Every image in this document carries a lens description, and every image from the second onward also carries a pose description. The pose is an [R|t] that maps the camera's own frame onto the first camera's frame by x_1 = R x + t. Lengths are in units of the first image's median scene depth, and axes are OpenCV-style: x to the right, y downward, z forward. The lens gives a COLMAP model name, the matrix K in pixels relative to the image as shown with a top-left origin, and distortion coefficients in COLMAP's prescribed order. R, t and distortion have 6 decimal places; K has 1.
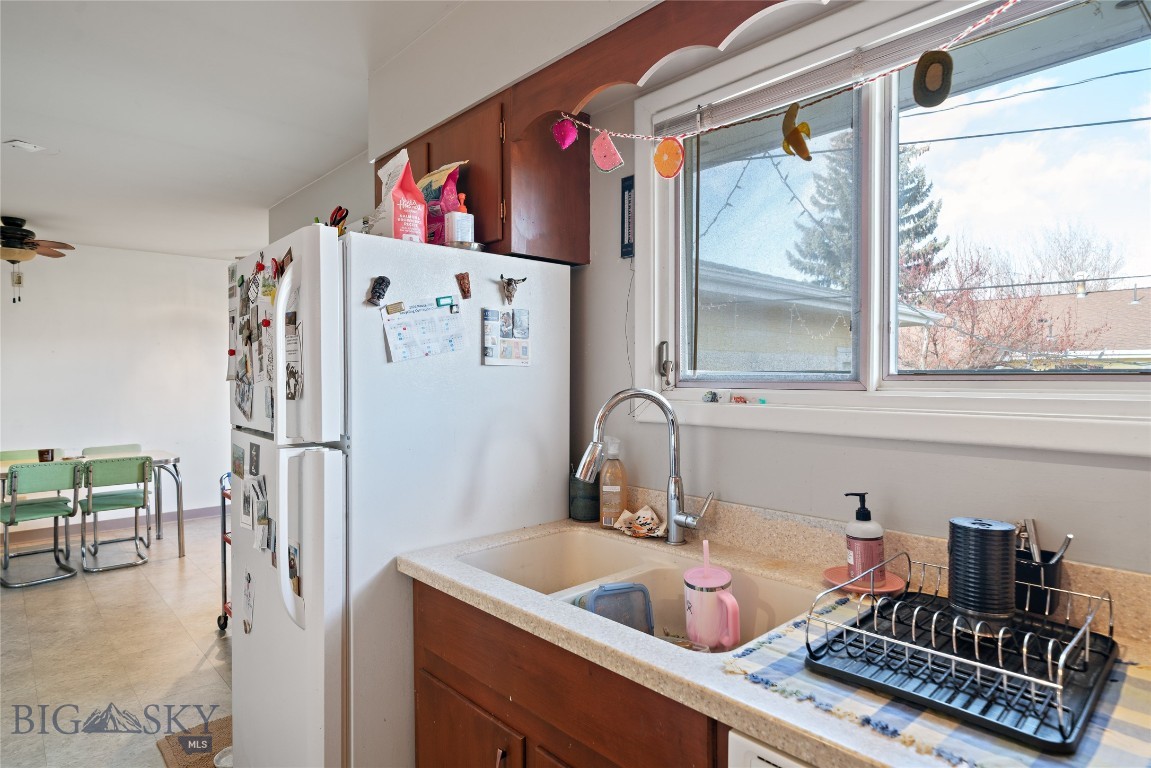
lens RADIAL K [[611.2, 0, 561.5], [0, 611.2, 387.2], [0, 0, 1]] dist [0.003289, 0.000948]
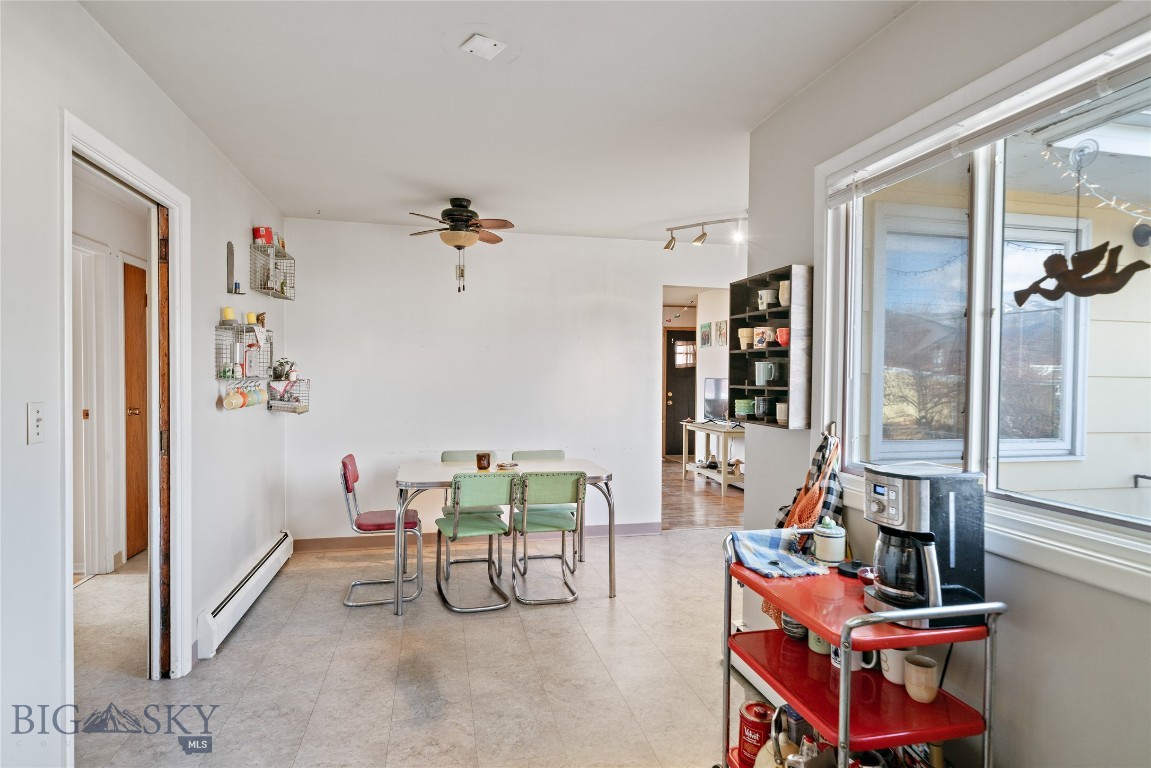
lens RADIAL K [[594.9, 0, 575.5], [0, 594.9, 384.0], [0, 0, 1]] dist [0.017887, 0.000903]
pose [[0.866524, 0.009017, -0.499053, -0.285219], [-0.013607, 0.999892, -0.005560, 0.000908], [0.498949, 0.011609, 0.866553, 0.305046]]
